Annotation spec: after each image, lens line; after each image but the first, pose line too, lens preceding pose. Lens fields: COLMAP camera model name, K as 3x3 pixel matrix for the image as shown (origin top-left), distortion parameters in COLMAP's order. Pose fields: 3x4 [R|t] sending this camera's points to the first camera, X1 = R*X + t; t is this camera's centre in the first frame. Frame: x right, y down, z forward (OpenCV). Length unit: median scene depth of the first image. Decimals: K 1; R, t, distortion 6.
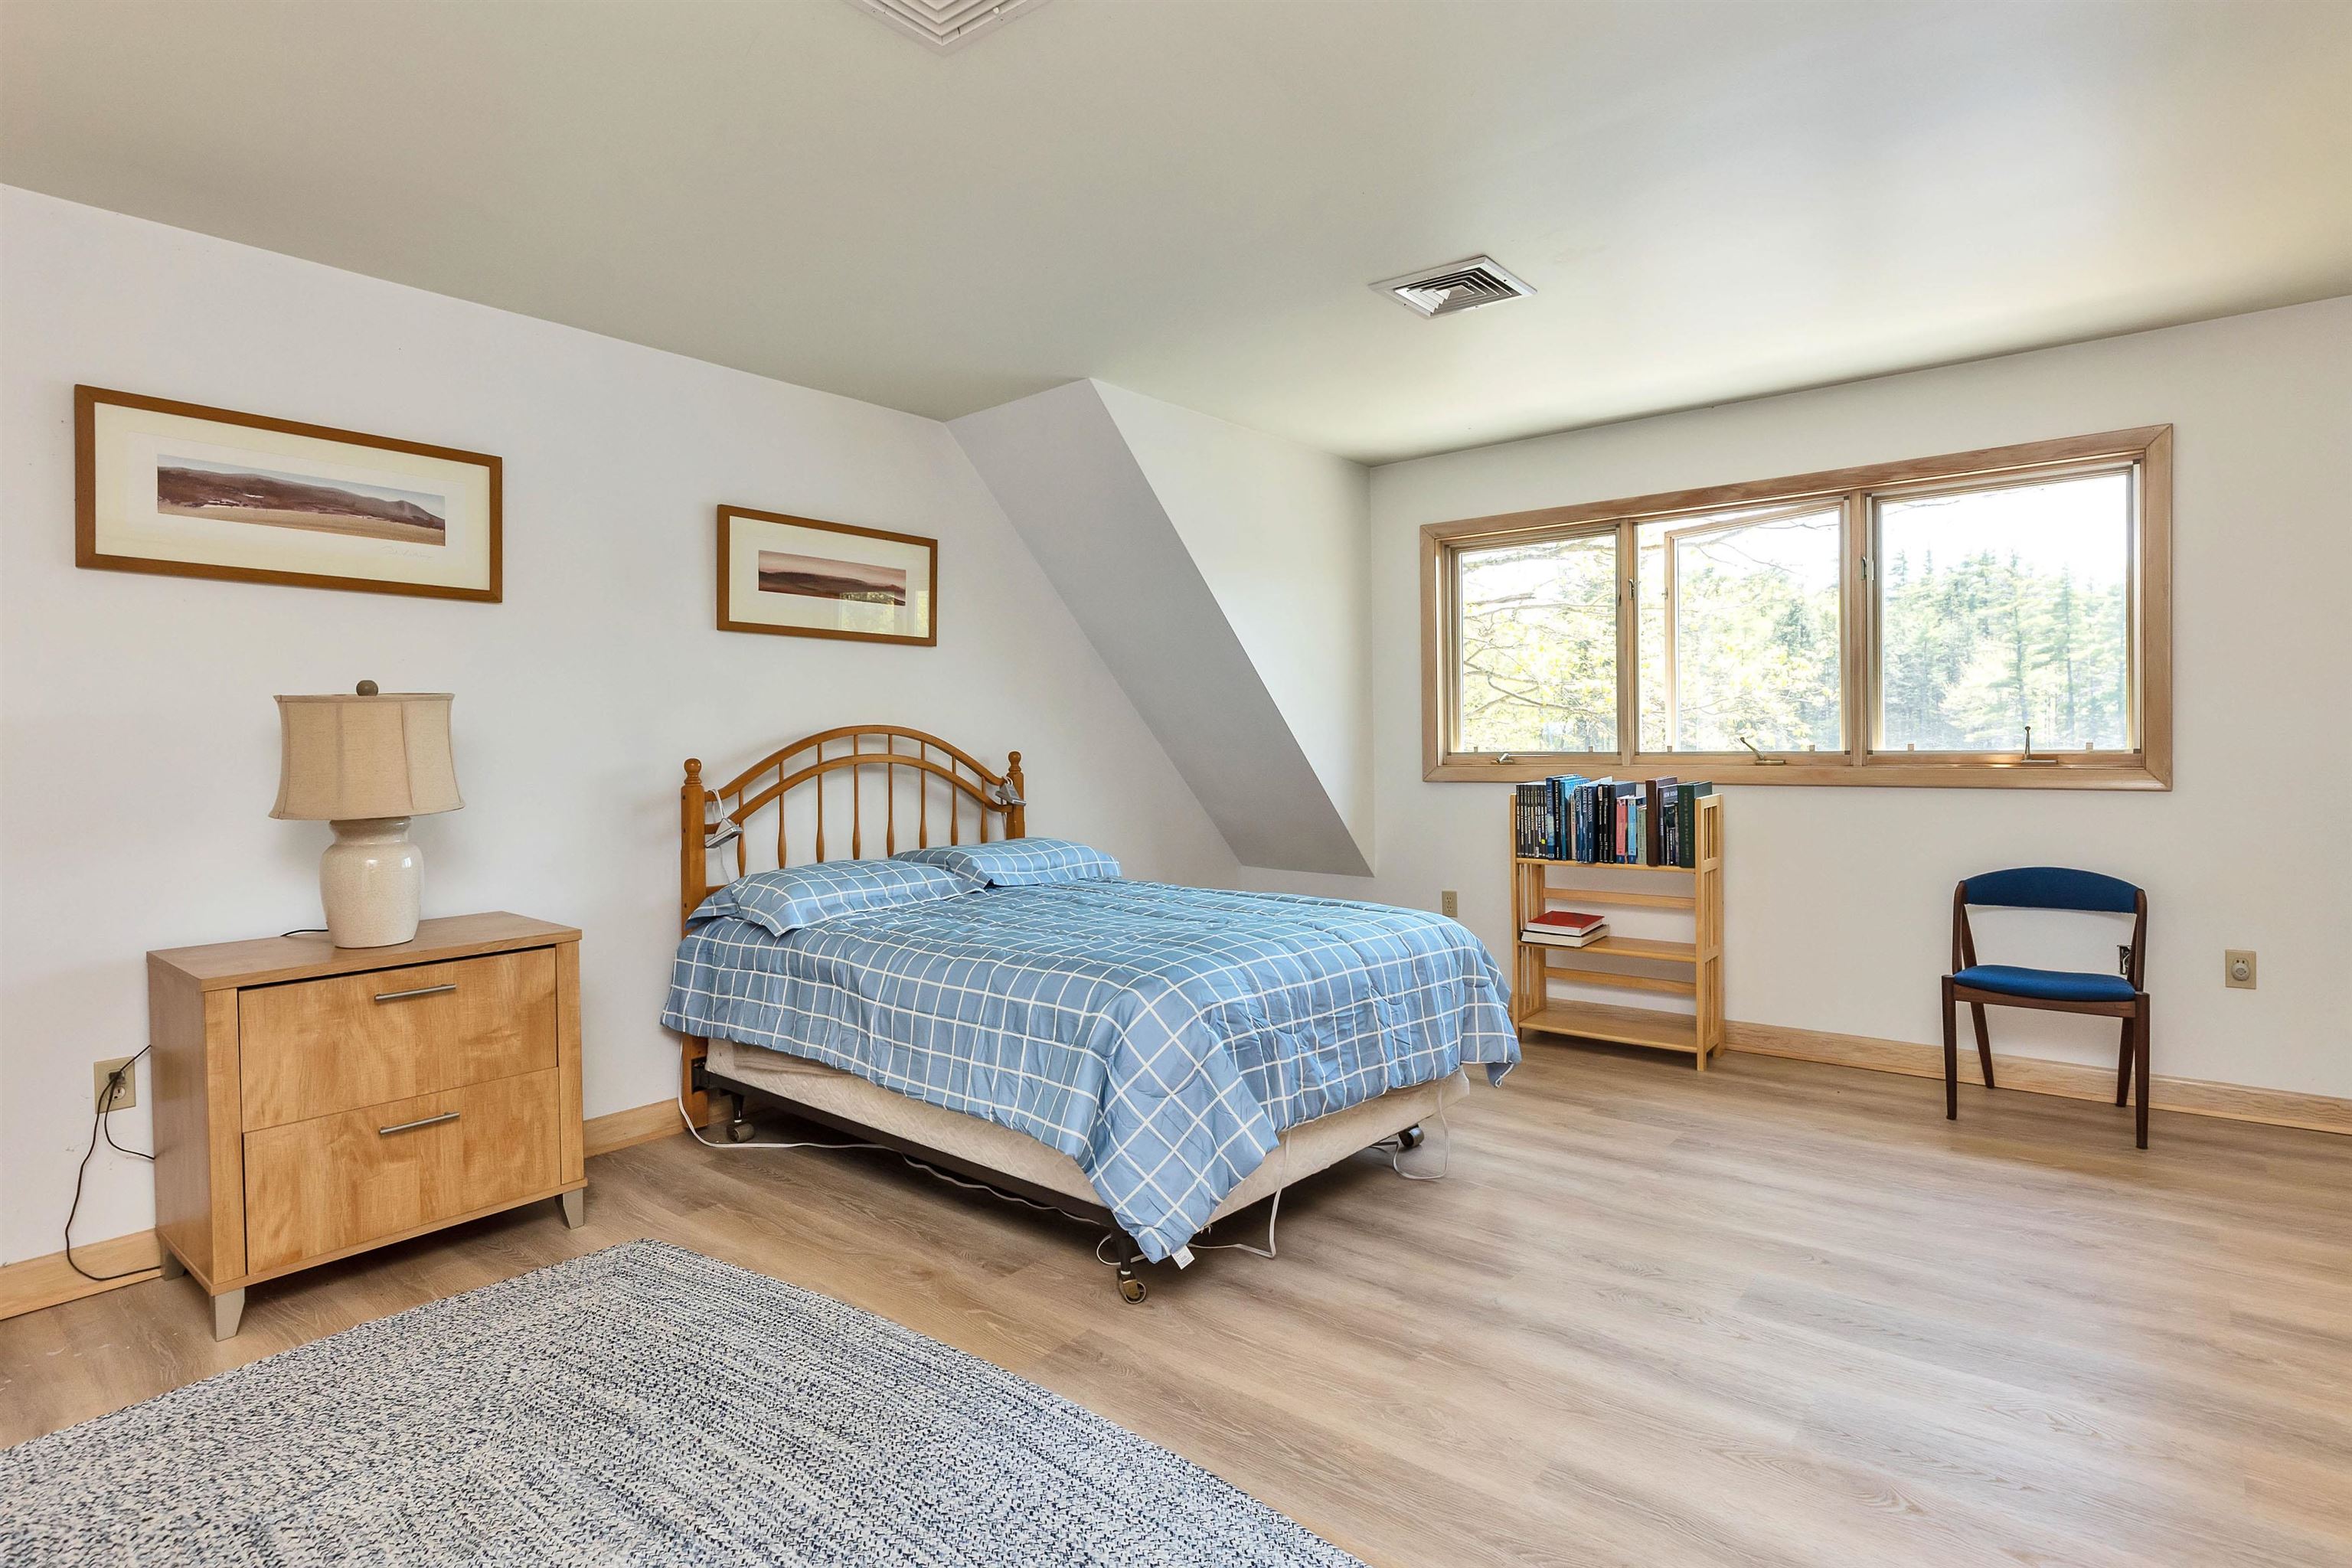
lens RADIAL K [[1223.4, 0, 1145.7], [0, 1223.4, 775.6], [0, 0, 1]] dist [-0.025475, -0.000277]
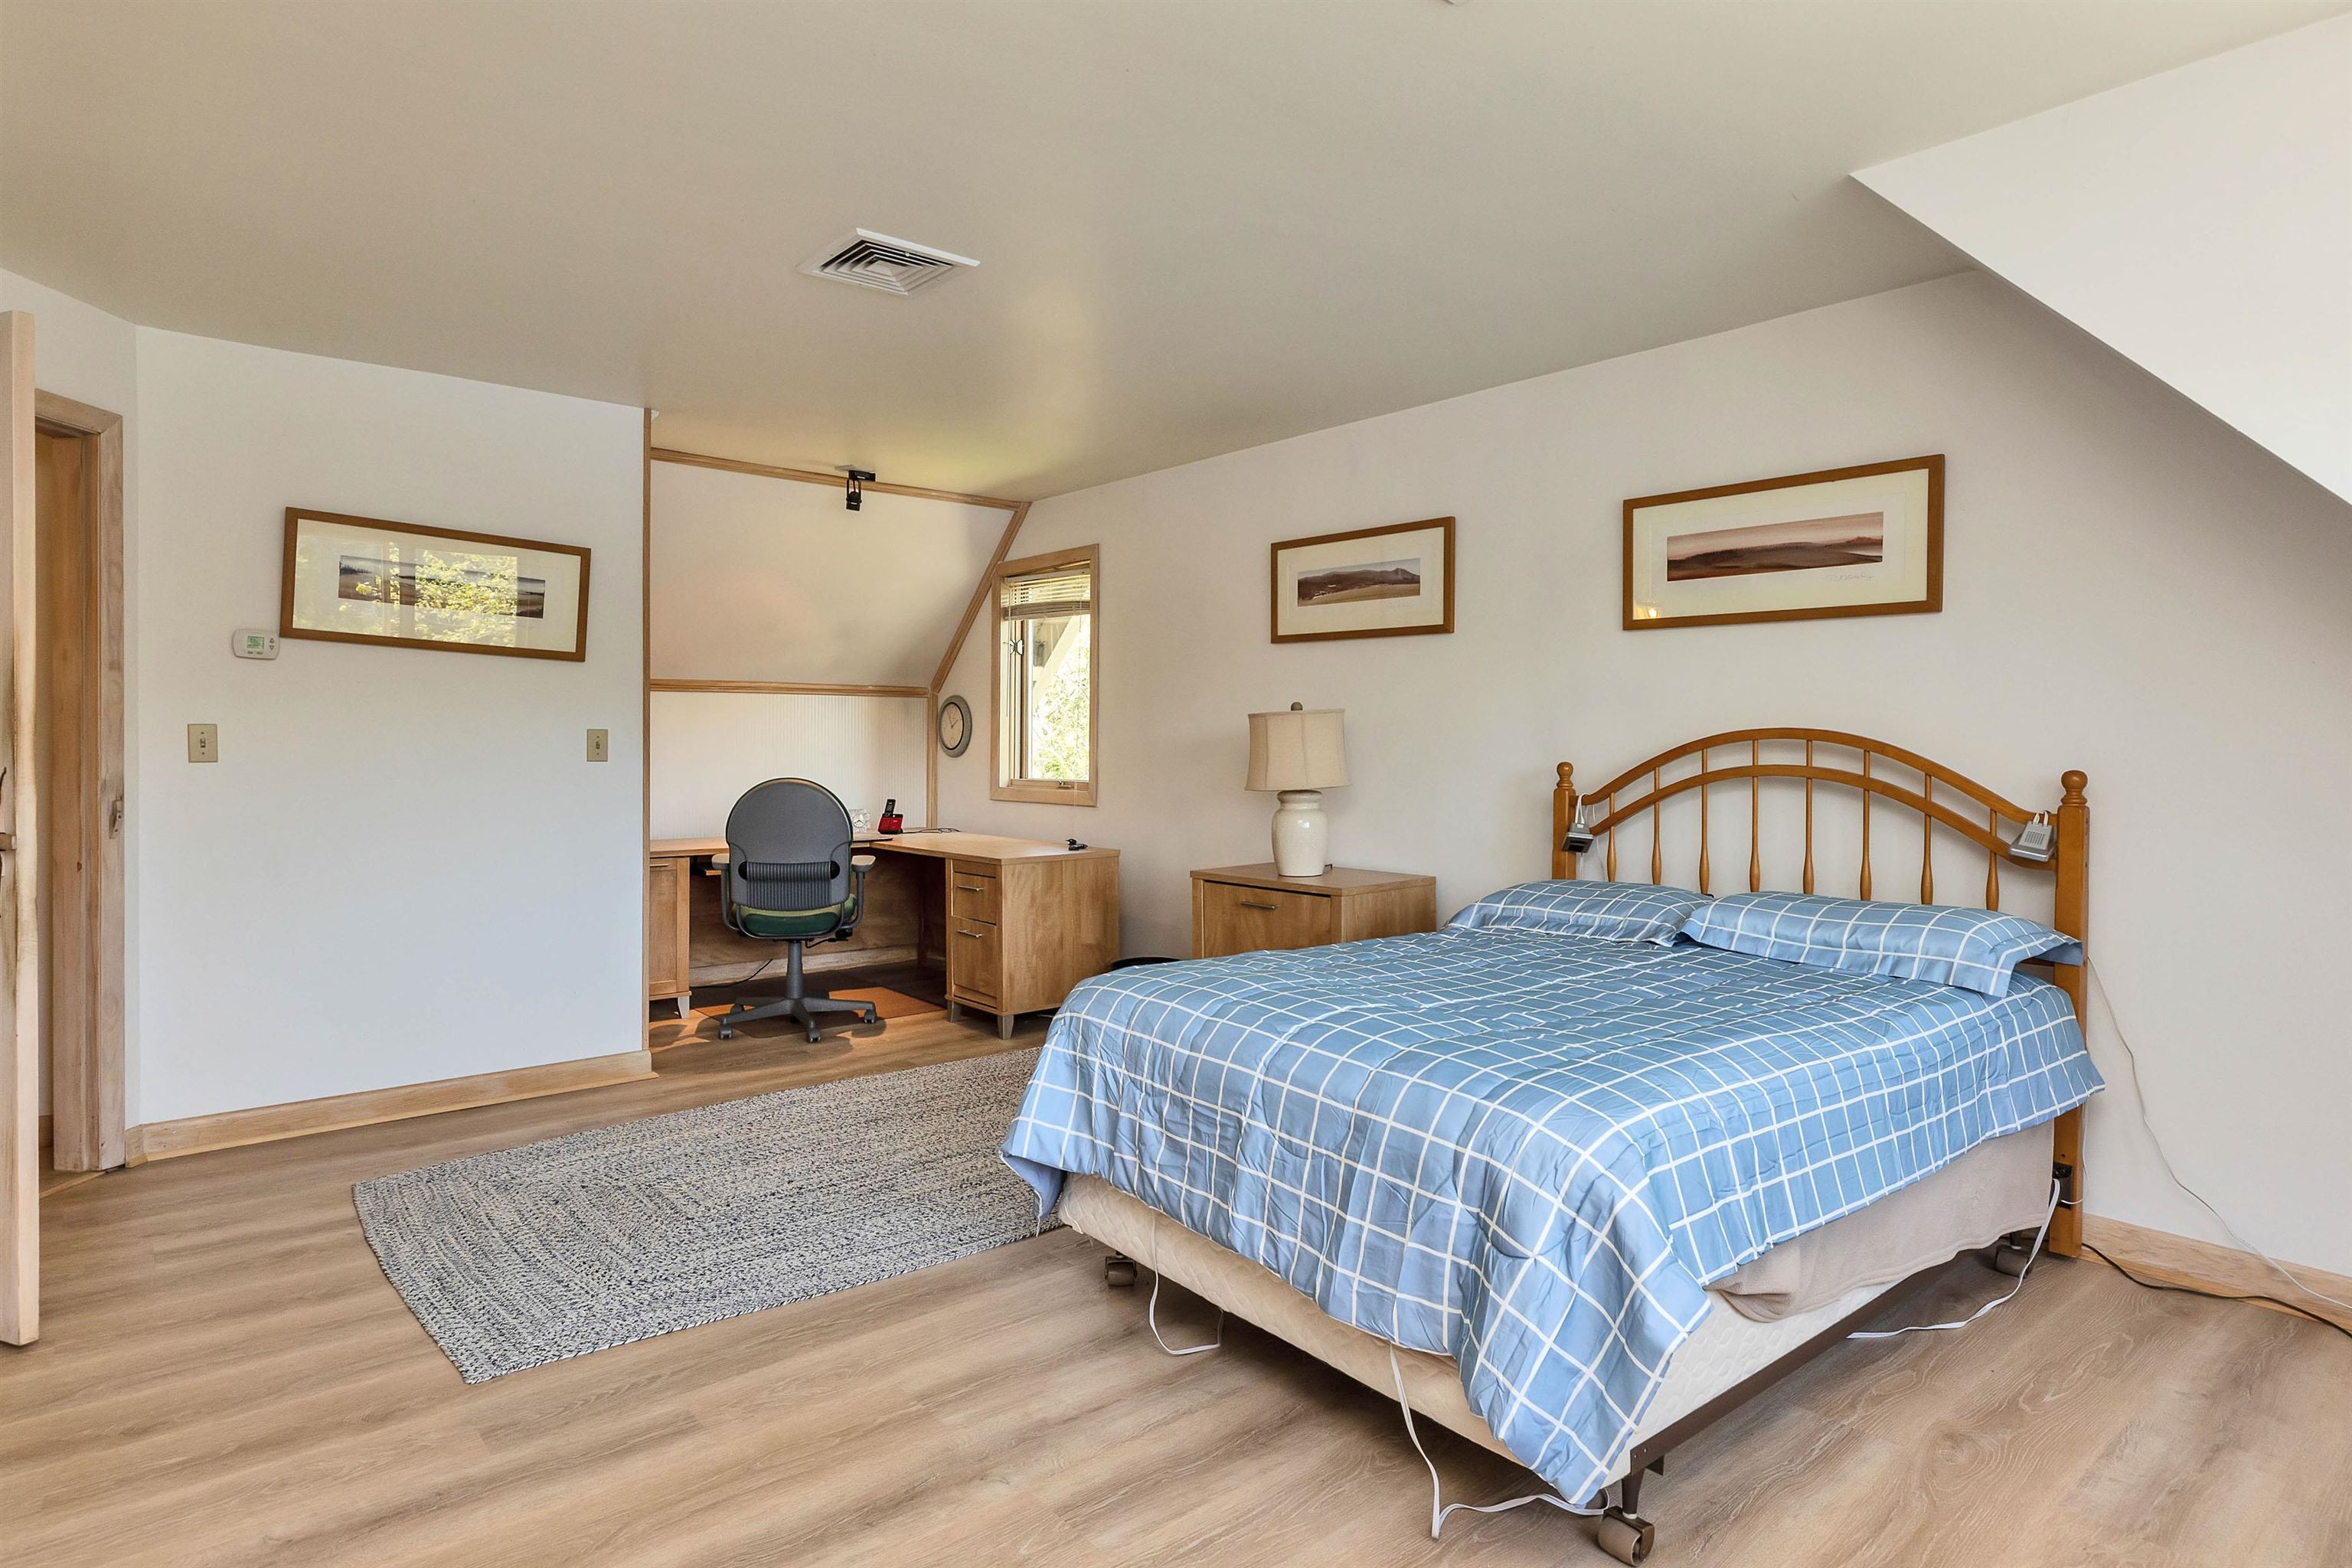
lens RADIAL K [[1223.4, 0, 1145.7], [0, 1223.4, 775.6], [0, 0, 1]] dist [-0.025475, -0.000277]
pose [[-0.182745, 0.011733, -0.983090, 0.649569], [-0.057250, 0.998105, 0.022554, -0.005480], [0.981492, 0.060403, -0.181727, 0.794763]]
